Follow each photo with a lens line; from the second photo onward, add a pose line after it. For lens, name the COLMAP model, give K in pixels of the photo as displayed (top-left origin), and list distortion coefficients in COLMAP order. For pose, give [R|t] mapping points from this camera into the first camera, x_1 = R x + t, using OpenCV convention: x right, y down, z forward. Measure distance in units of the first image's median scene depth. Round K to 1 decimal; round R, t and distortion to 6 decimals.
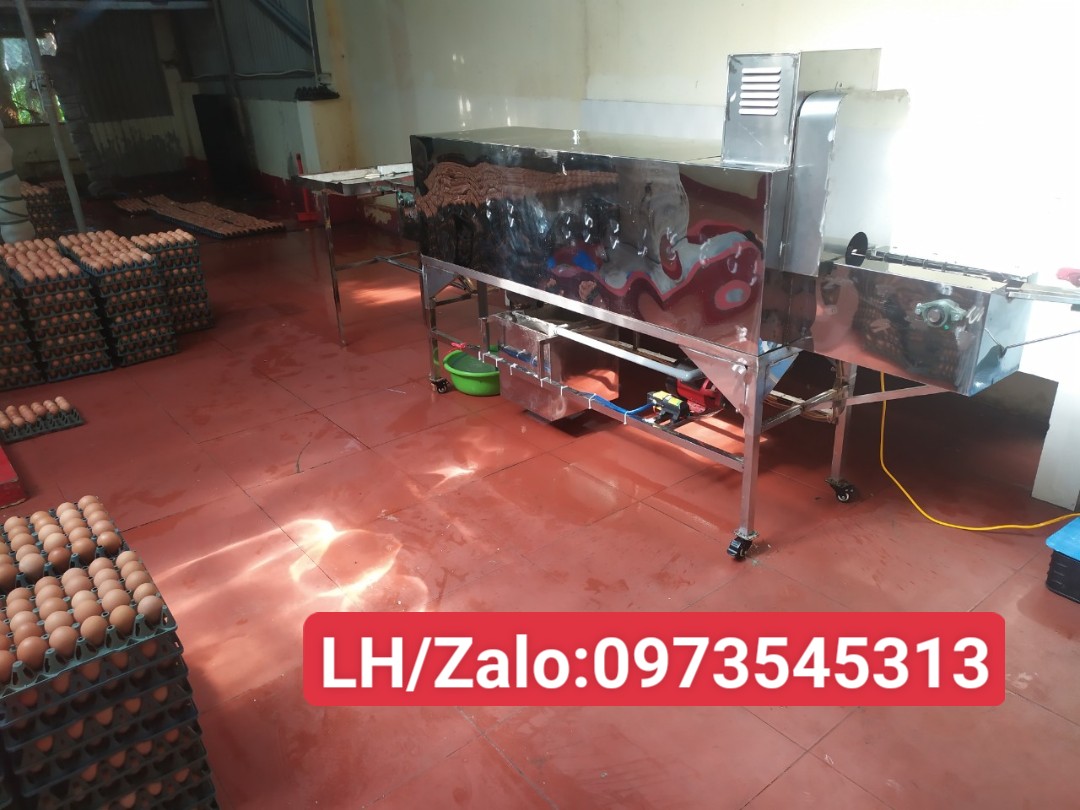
lens RADIAL K [[800.4, 0, 540.0], [0, 800.4, 405.0], [0, 0, 1]] dist [0.006893, -0.003633]
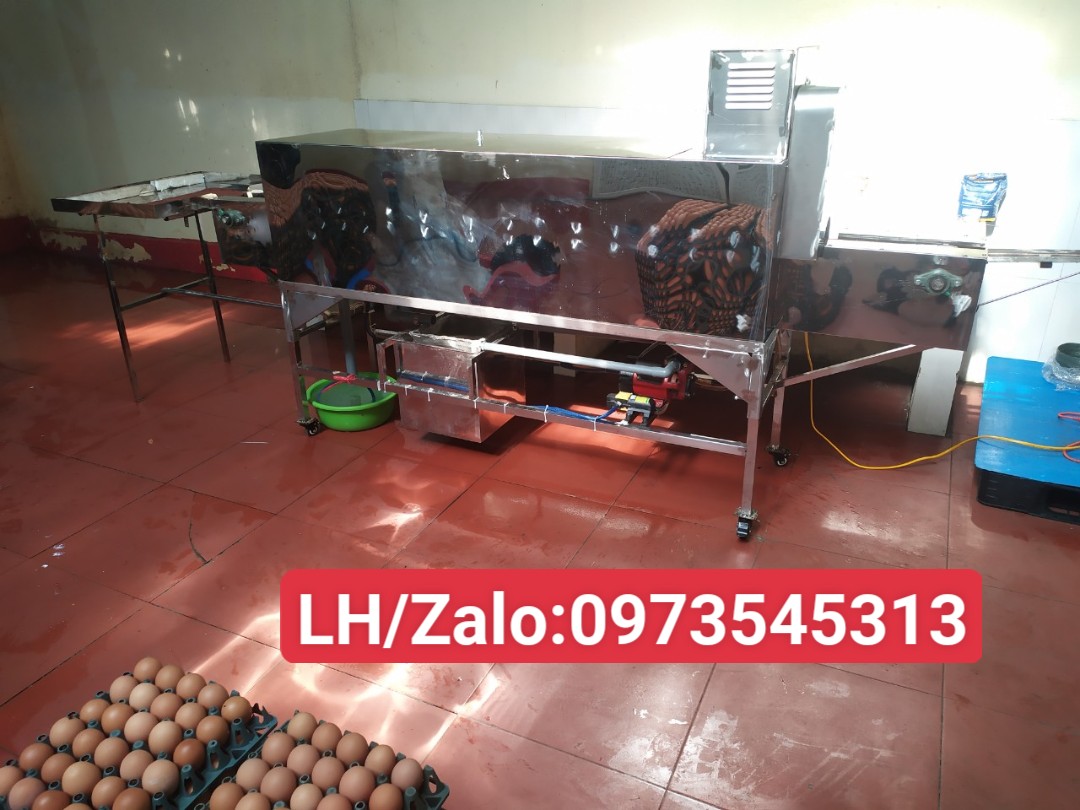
lens RADIAL K [[797.4, 0, 545.0], [0, 797.4, 400.2], [0, 0, 1]] dist [0.025734, 0.000637]
pose [[0.901456, -0.159430, 0.402442, -0.324784], [0.162319, 0.986364, 0.027165, -0.047922], [-0.401285, 0.040836, 0.915042, 0.133539]]
